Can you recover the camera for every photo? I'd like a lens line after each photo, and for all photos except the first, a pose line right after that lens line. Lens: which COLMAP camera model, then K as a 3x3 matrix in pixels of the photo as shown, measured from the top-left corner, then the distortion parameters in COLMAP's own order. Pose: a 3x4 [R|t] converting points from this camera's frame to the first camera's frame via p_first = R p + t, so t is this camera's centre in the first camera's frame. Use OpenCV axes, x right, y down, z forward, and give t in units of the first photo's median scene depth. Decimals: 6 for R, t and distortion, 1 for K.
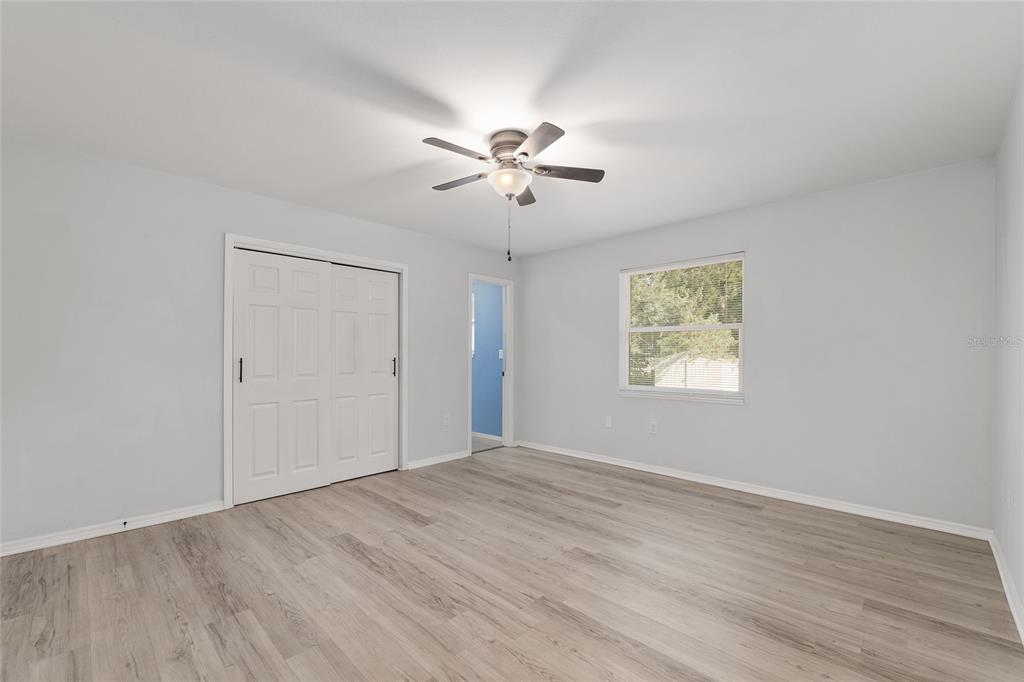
lens RADIAL K [[425.4, 0, 507.5], [0, 425.4, 346.2], [0, 0, 1]] dist [-0.007383, 0.000137]
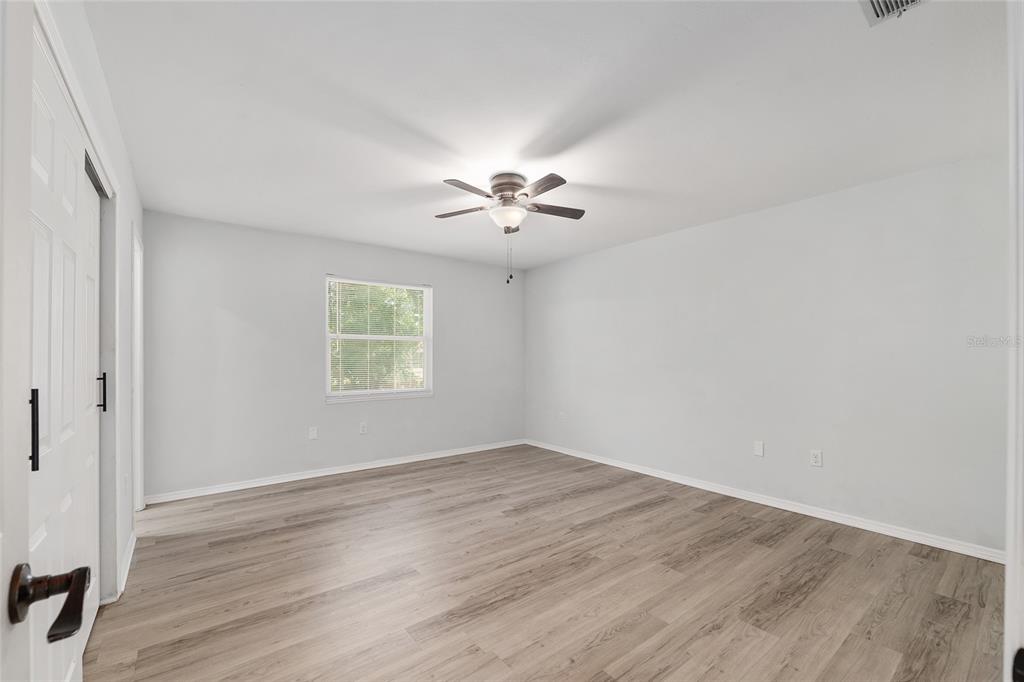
lens RADIAL K [[425.4, 0, 507.5], [0, 425.4, 346.2], [0, 0, 1]] dist [-0.007383, 0.000137]
pose [[0.137841, 0.024060, 0.990162, -0.934934], [-0.020682, 0.999557, -0.021409, 0.001625], [-0.990238, -0.017528, 0.138277, 0.683320]]
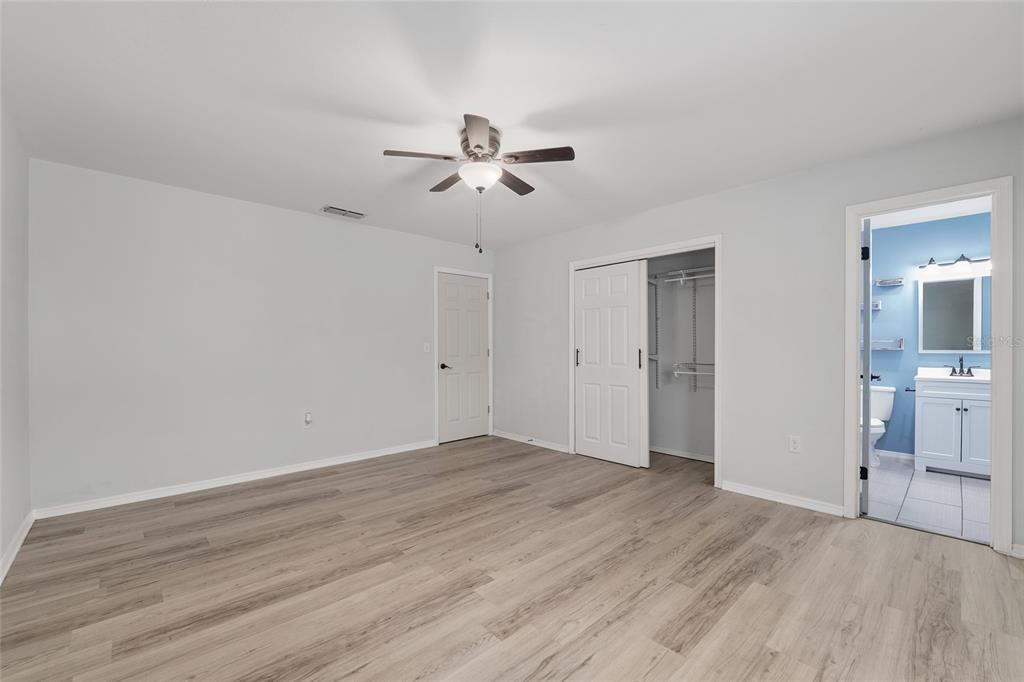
lens RADIAL K [[425.4, 0, 507.5], [0, 425.4, 346.2], [0, 0, 1]] dist [-0.007383, 0.000137]
pose [[-0.050589, -0.004734, -0.998708, 0.817630], [0.021301, 0.999756, -0.005818, 0.027110], [0.998492, -0.021568, -0.050476, 0.904570]]
